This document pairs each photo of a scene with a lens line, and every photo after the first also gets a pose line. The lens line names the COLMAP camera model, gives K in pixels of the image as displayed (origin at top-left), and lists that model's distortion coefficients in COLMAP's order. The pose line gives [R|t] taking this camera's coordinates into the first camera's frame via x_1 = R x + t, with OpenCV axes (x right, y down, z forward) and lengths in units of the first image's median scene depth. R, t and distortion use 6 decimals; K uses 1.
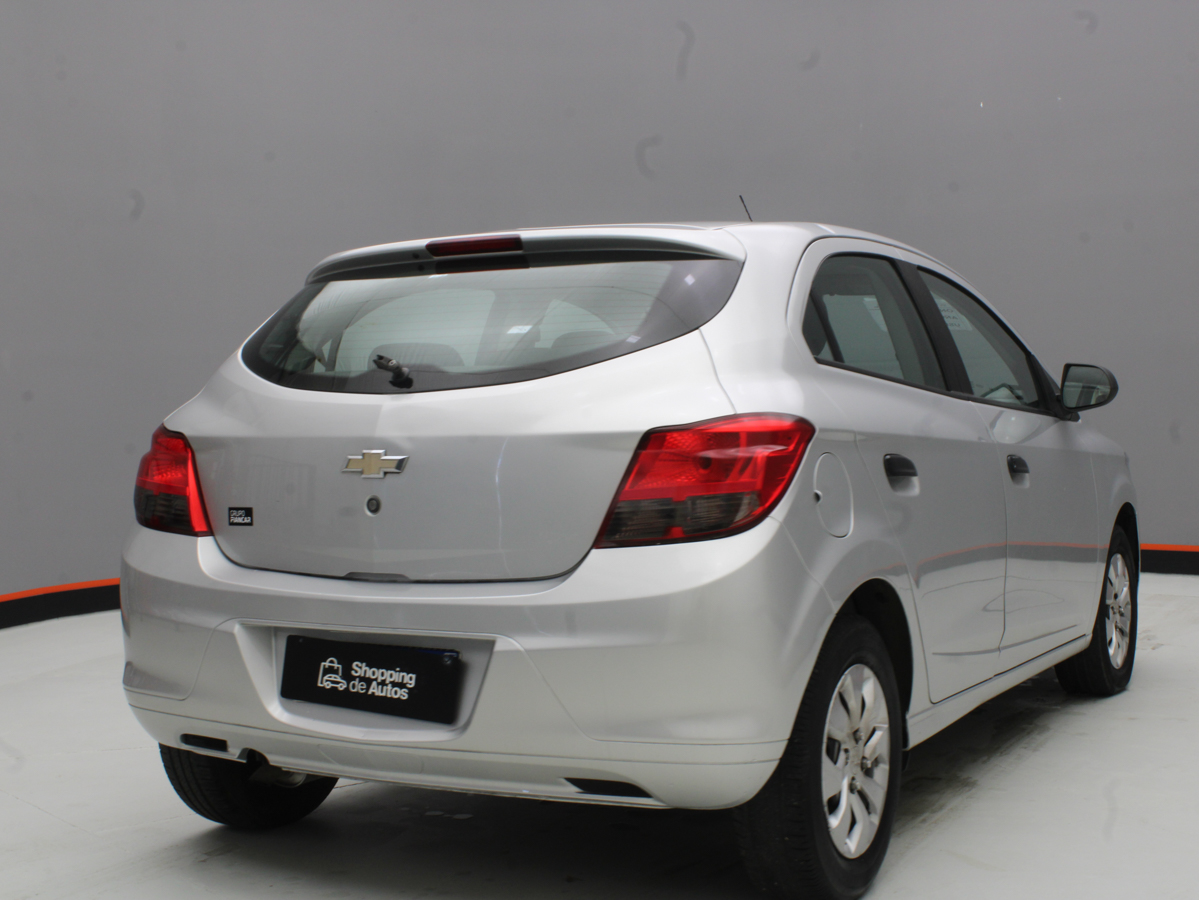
lens RADIAL K [[1657.2, 0, 599.5], [0, 1657.2, 450.0], [0, 0, 1]] dist [-0.027190, -0.025602]
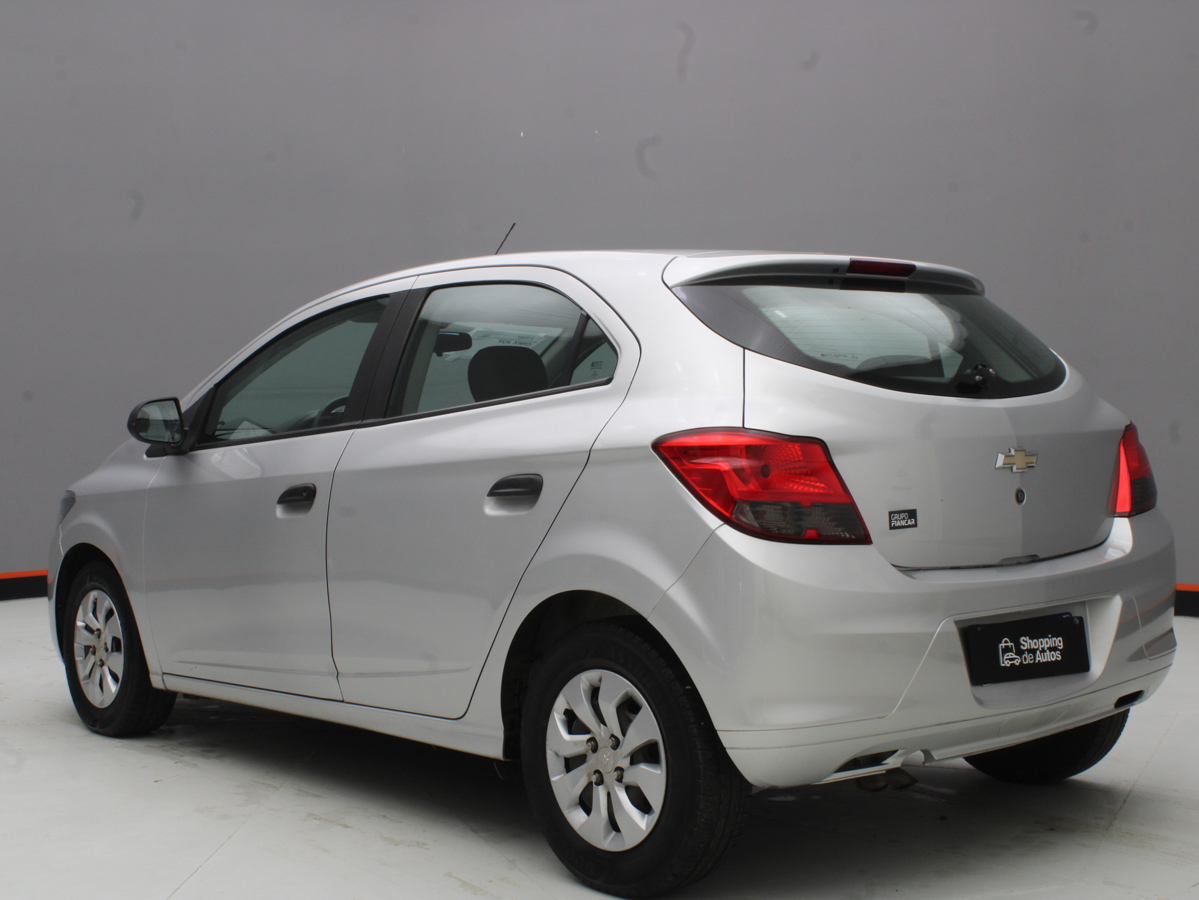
lens RADIAL K [[1657.2, 0, 599.5], [0, 1657.2, 450.0], [0, 0, 1]] dist [-0.027190, -0.025602]
pose [[0.331789, -0.006937, 0.943328, -1.290388], [0.041061, 0.999131, -0.007094, -0.002053], [-0.942459, 0.041088, 0.331786, 0.891347]]
